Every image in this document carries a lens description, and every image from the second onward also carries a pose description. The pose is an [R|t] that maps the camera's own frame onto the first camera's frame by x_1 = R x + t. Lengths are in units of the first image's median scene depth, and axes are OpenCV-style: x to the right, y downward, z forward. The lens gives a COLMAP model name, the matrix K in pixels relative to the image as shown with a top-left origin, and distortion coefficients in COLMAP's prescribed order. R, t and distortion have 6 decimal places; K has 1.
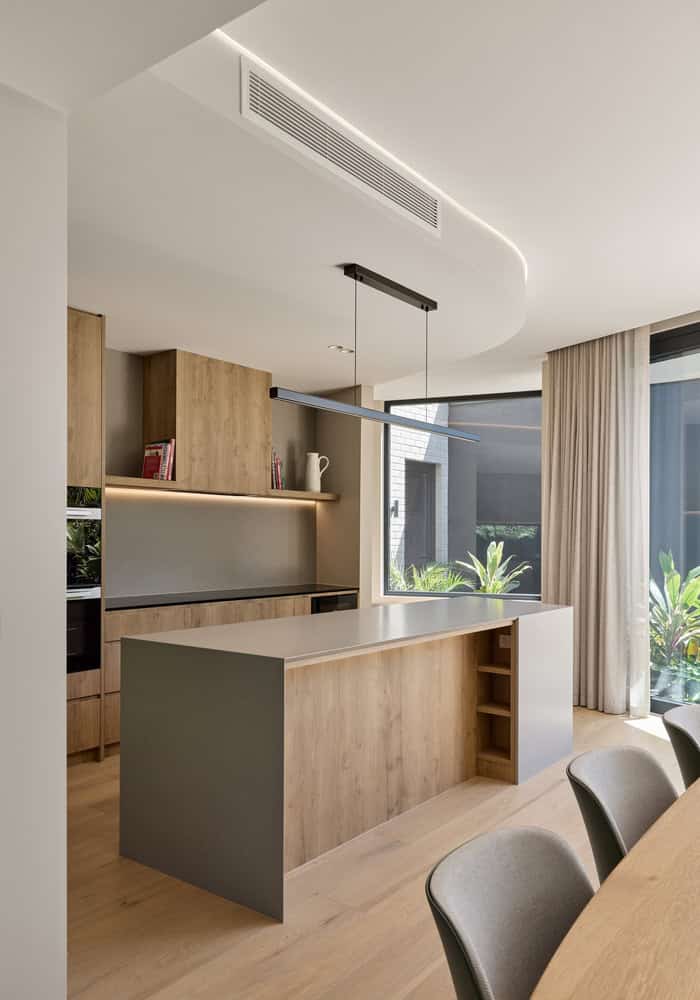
lens RADIAL K [[780.5, 0, 348.4], [0, 780.5, 550.5], [0, 0, 1]] dist [-0.045719, 0.000273]
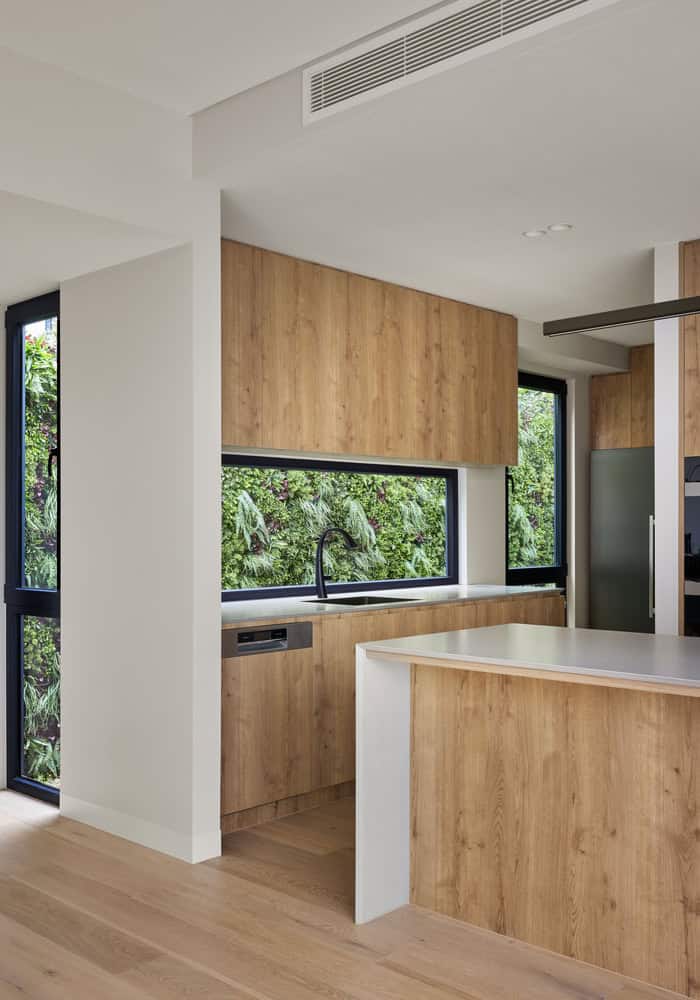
lens RADIAL K [[968.0, 0, 349.3], [0, 968.0, 523.6], [0, 0, 1]] dist [0.064110, -0.000489]
pose [[-0.118140, -0.005244, -0.992983, 0.869160], [-0.010913, 0.999933, -0.003983, -0.003921], [0.992937, 0.010366, -0.118190, 0.881061]]
